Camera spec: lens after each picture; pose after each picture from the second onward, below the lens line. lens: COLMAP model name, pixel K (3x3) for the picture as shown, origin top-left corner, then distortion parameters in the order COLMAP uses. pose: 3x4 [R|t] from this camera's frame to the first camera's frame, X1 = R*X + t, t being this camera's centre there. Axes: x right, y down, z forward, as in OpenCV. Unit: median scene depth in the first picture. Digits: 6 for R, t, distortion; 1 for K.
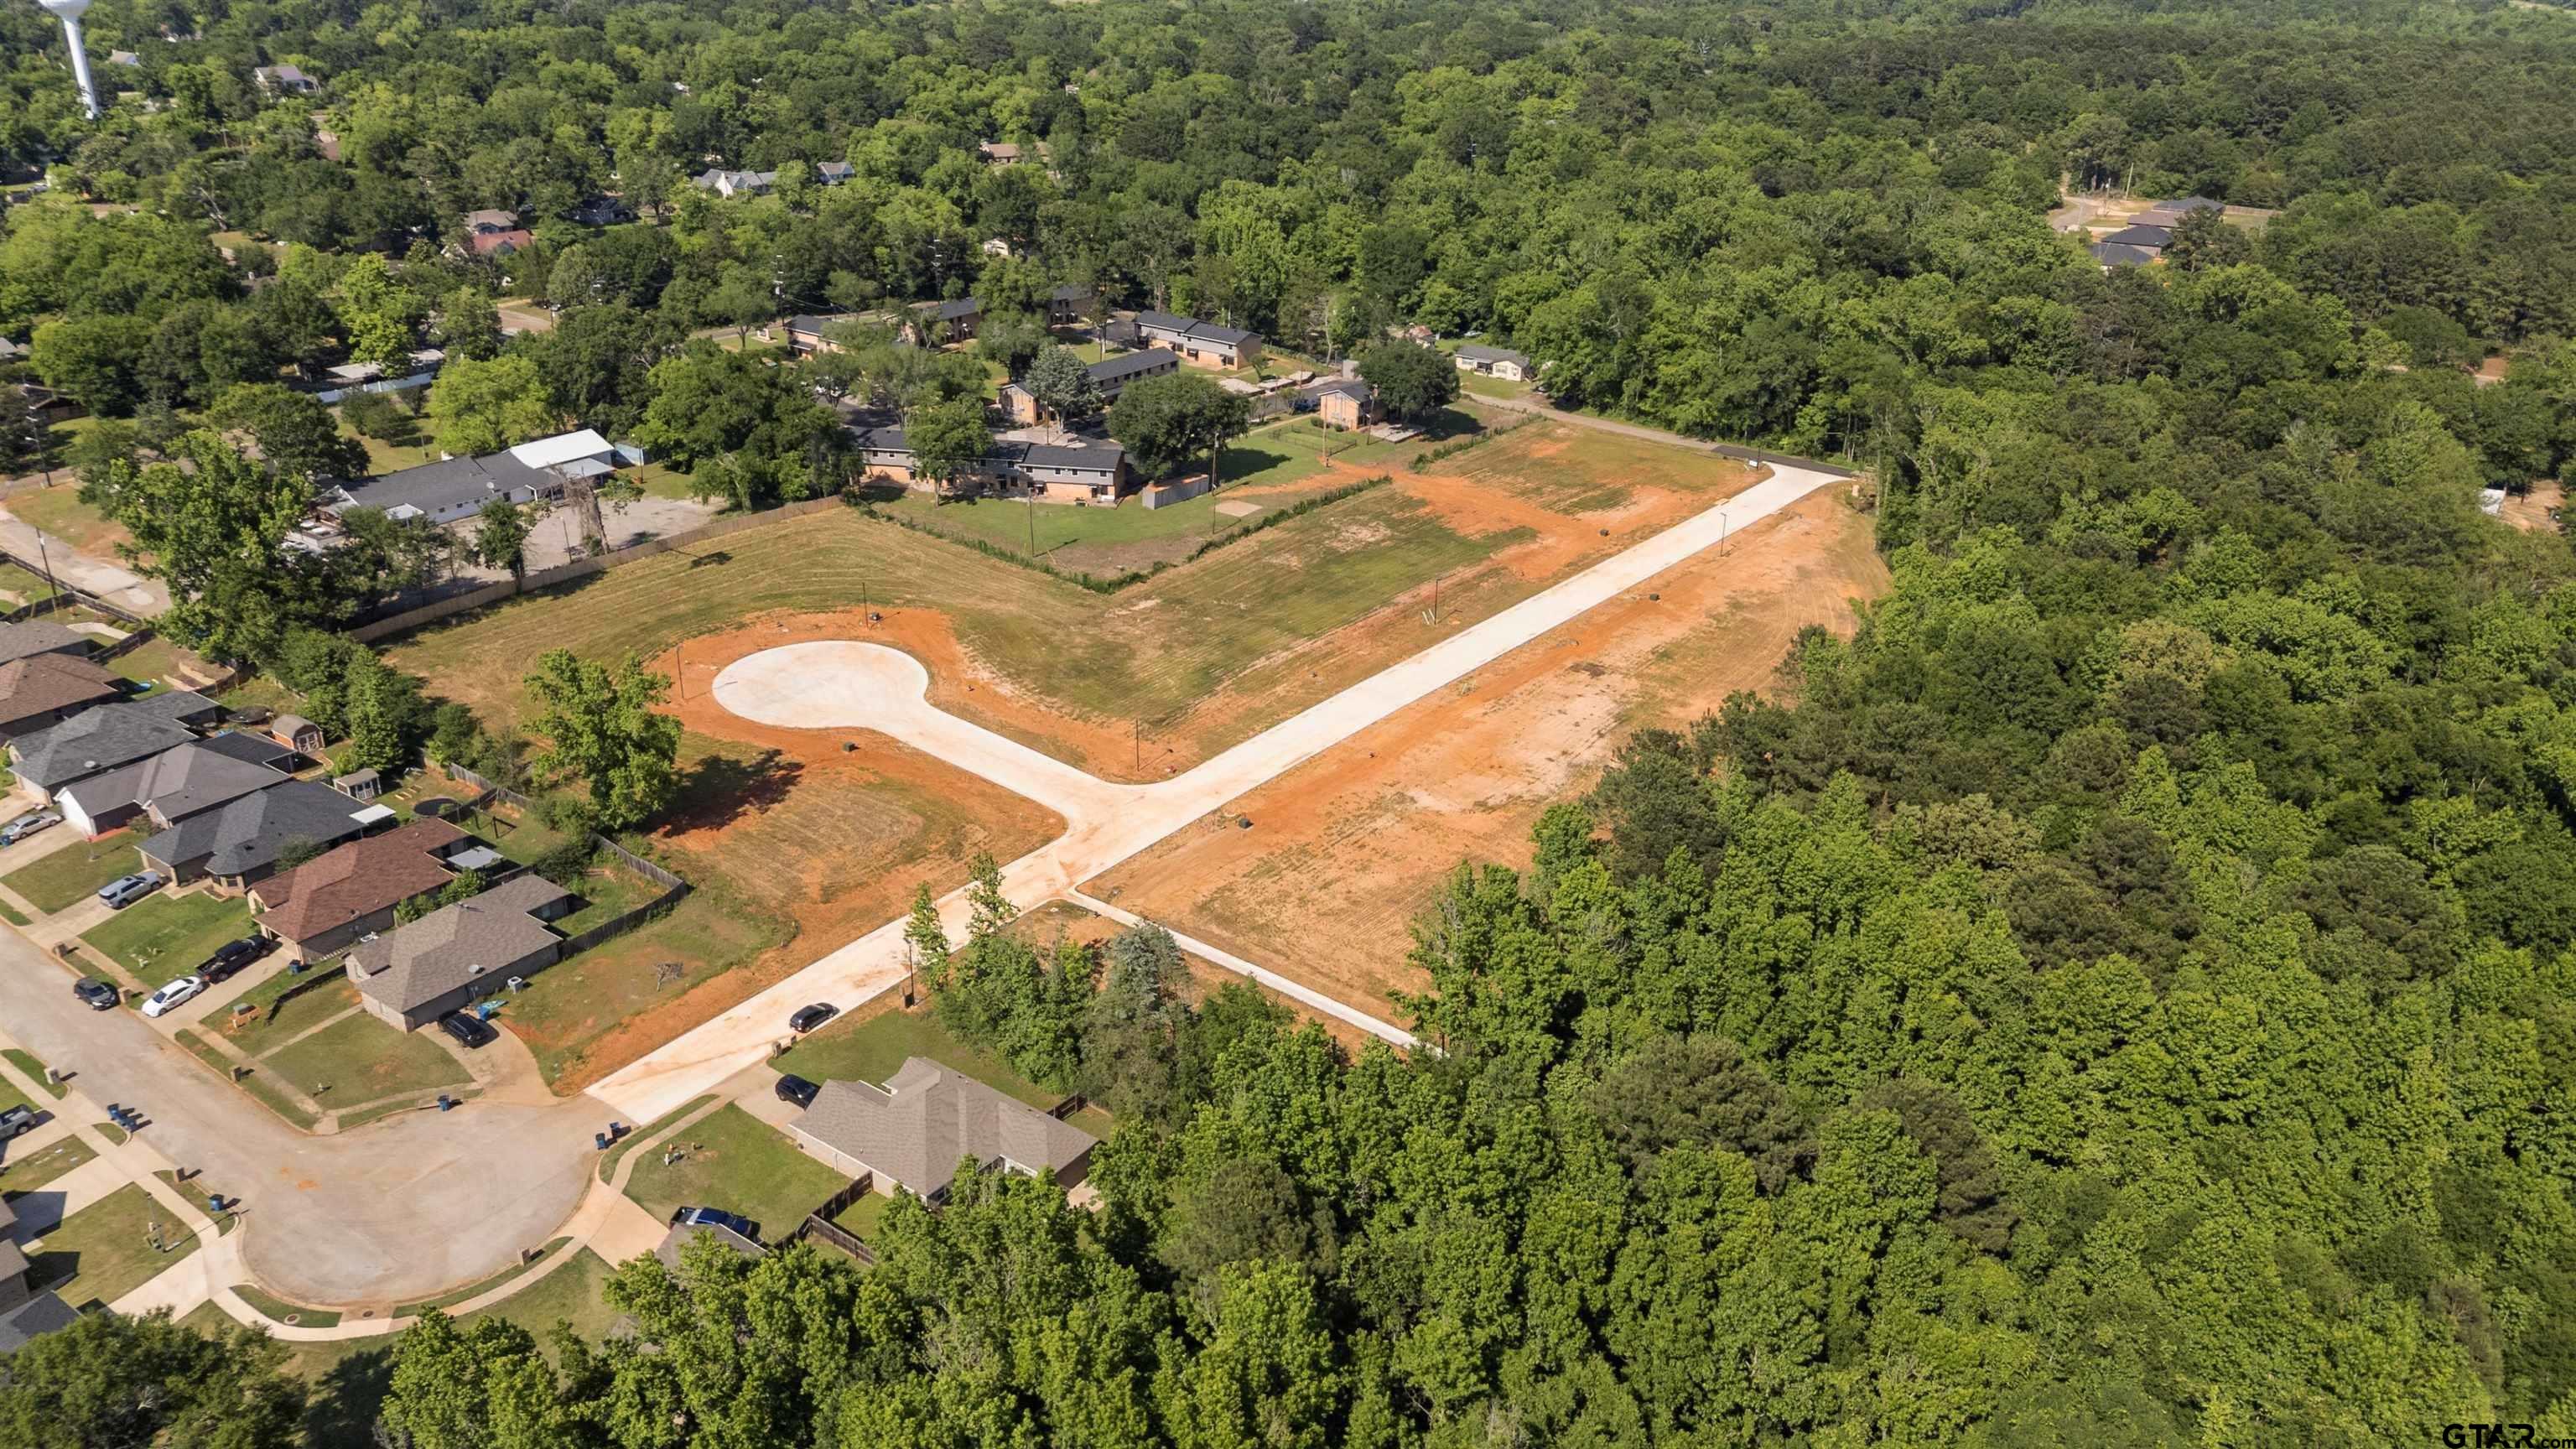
lens RADIAL K [[1851.5, 0, 1288.0], [0, 1851.5, 724.5], [0, 0, 1]] dist [0.094457, -0.000382]
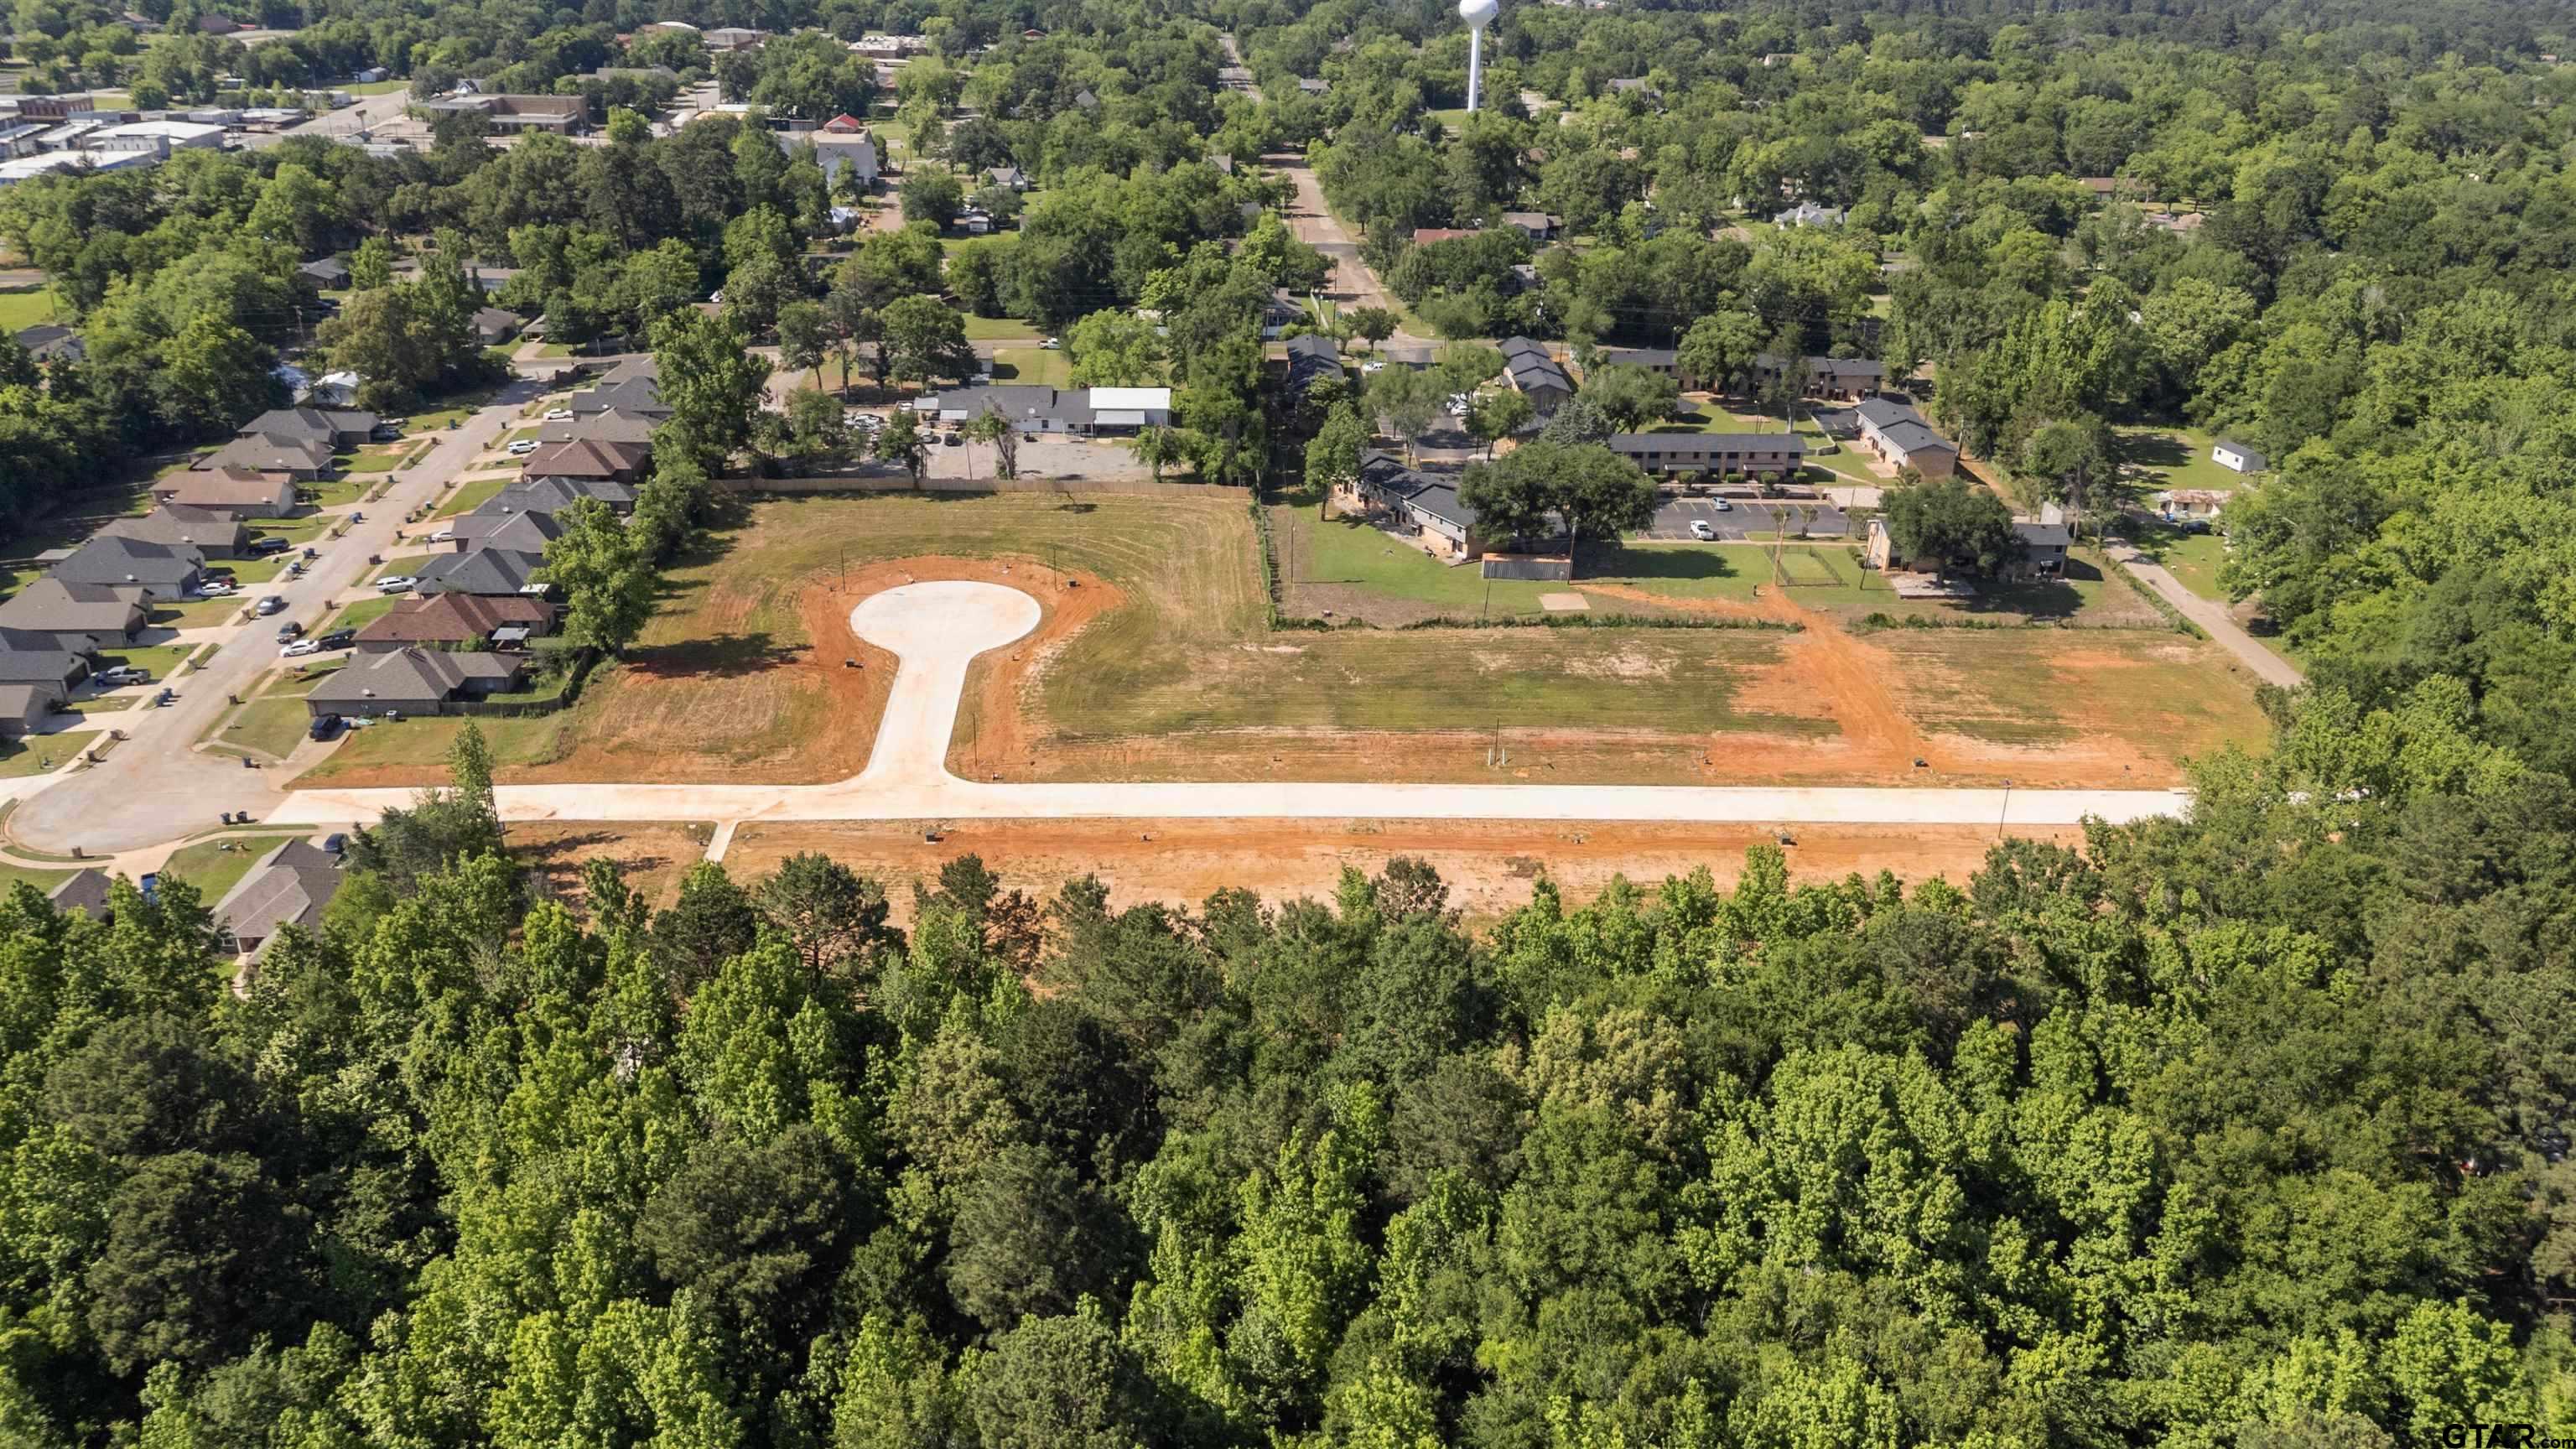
lens RADIAL K [[1851.5, 0, 1288.0], [0, 1851.5, 724.5], [0, 0, 1]] dist [0.094457, -0.000382]
pose [[0.638390, 0.310008, -0.704523, 0.614251], [-0.321872, 0.938954, 0.121506, -0.145427], [0.699183, 0.149198, 0.699202, 0.330815]]
